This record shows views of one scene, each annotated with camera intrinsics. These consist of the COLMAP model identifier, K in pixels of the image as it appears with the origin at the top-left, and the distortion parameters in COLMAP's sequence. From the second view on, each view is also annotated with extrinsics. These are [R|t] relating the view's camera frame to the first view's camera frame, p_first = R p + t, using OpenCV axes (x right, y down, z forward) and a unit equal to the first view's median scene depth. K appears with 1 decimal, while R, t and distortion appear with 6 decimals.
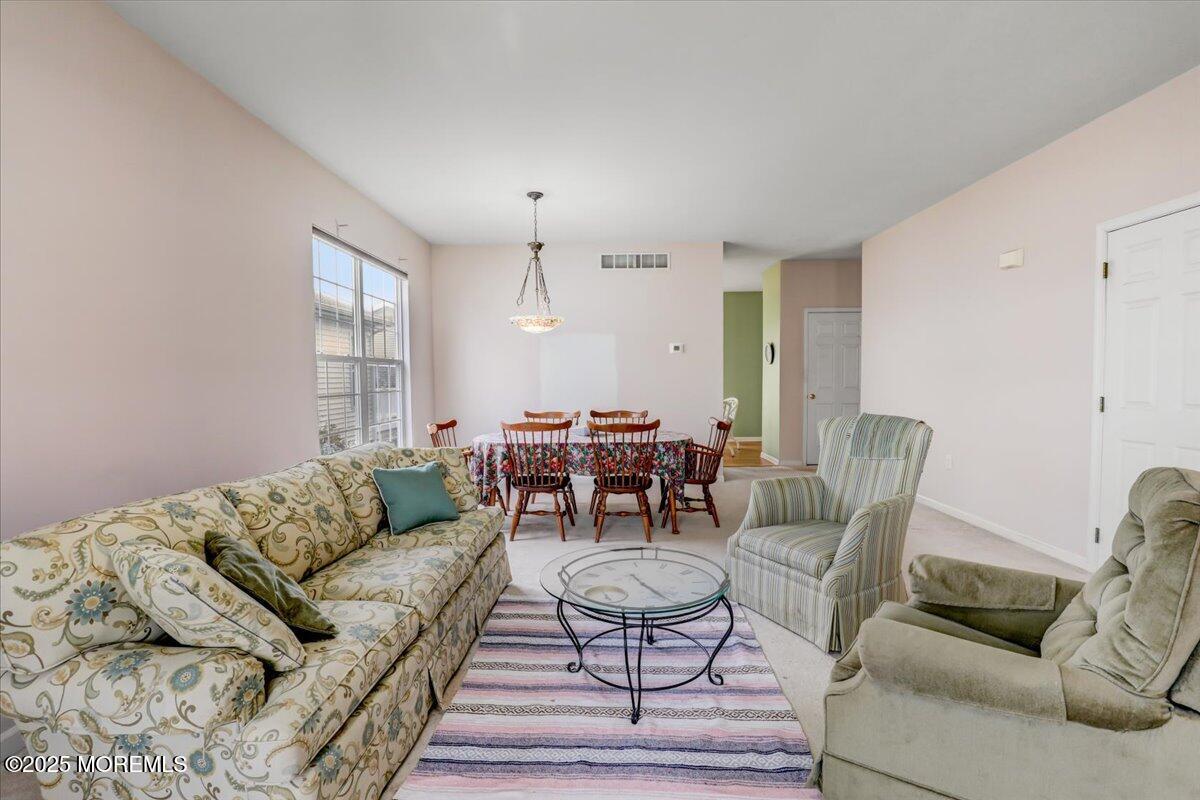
lens RADIAL K [[547.5, 0, 599.9], [0, 547.5, 412.8], [0, 0, 1]] dist [0.003109, 0.000272]
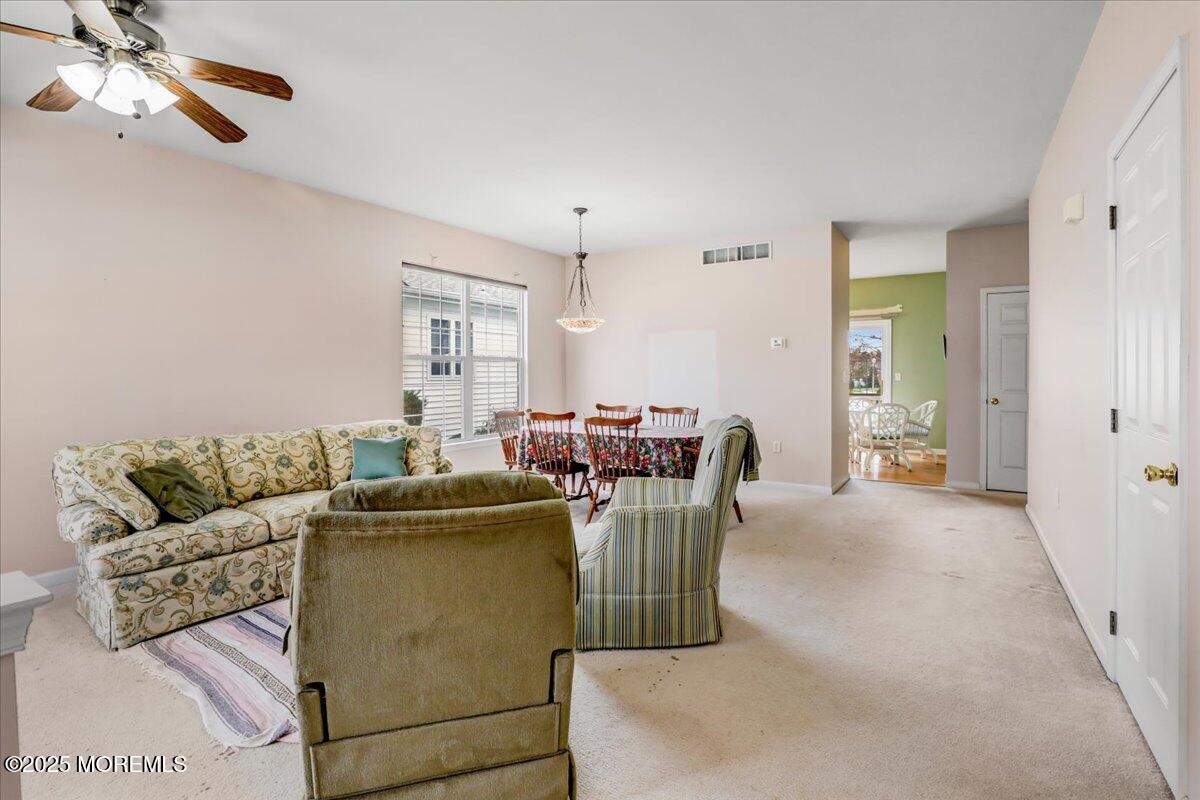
lens RADIAL K [[571.1, 0, 597.6], [0, 571.1, 381.9], [0, 0, 1]] dist [0.001778, -0.000336]
pose [[0.856685, 0.016569, -0.515573, 0.568607], [-0.041312, 0.998477, -0.036555, -0.007327], [0.514183, 0.052615, 0.856065, 0.038105]]
